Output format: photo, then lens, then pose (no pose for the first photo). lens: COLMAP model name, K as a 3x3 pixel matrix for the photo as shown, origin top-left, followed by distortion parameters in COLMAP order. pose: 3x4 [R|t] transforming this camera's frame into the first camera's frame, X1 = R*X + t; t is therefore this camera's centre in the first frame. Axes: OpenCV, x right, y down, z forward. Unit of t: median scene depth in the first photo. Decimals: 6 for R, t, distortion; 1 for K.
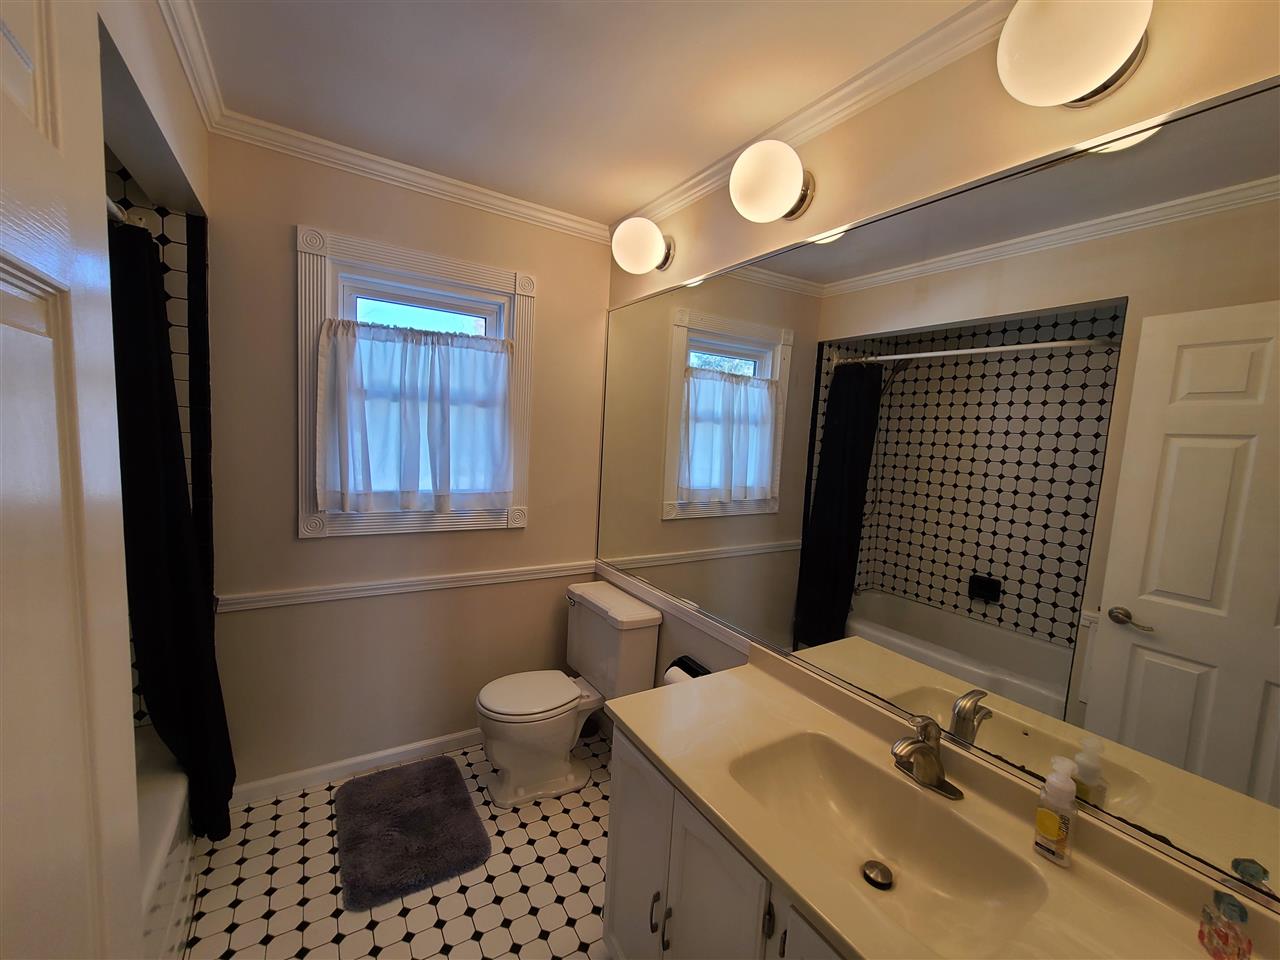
lens RADIAL K [[519.6, 0, 640.0], [0, 519.6, 480.0], [0, 0, 1]] dist [-0.000781, 0.000221]
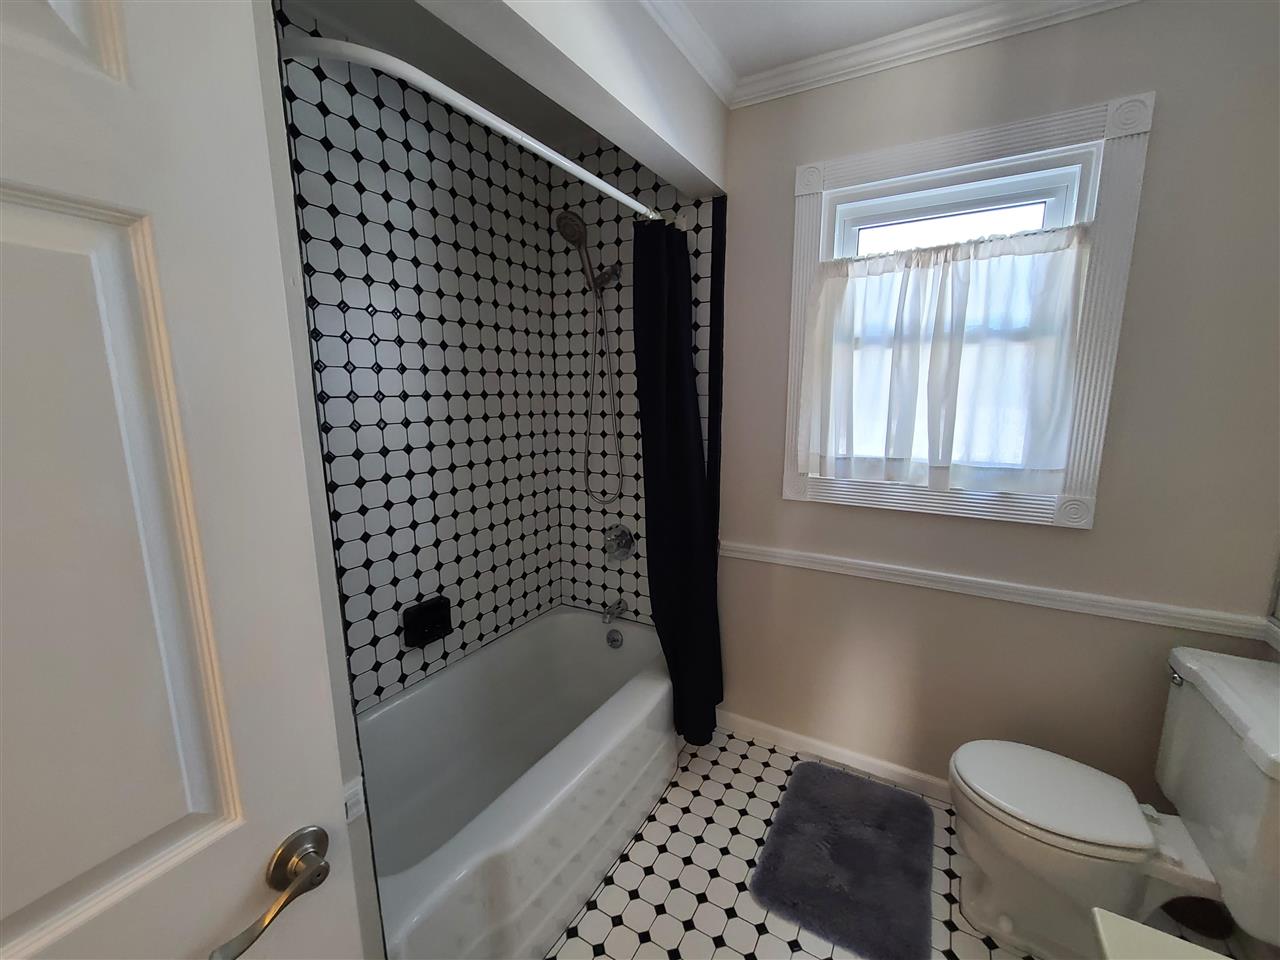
lens RADIAL K [[531.3, 0, 640.0], [0, 531.3, 480.0], [0, 0, 1]] dist [-0.000718, 0.000074]
pose [[0.462559, 0.092861, -0.881712, 0.099166], [-0.041333, 0.995677, 0.083180, 0.001930], [0.885624, -0.002032, 0.464398, 0.278116]]
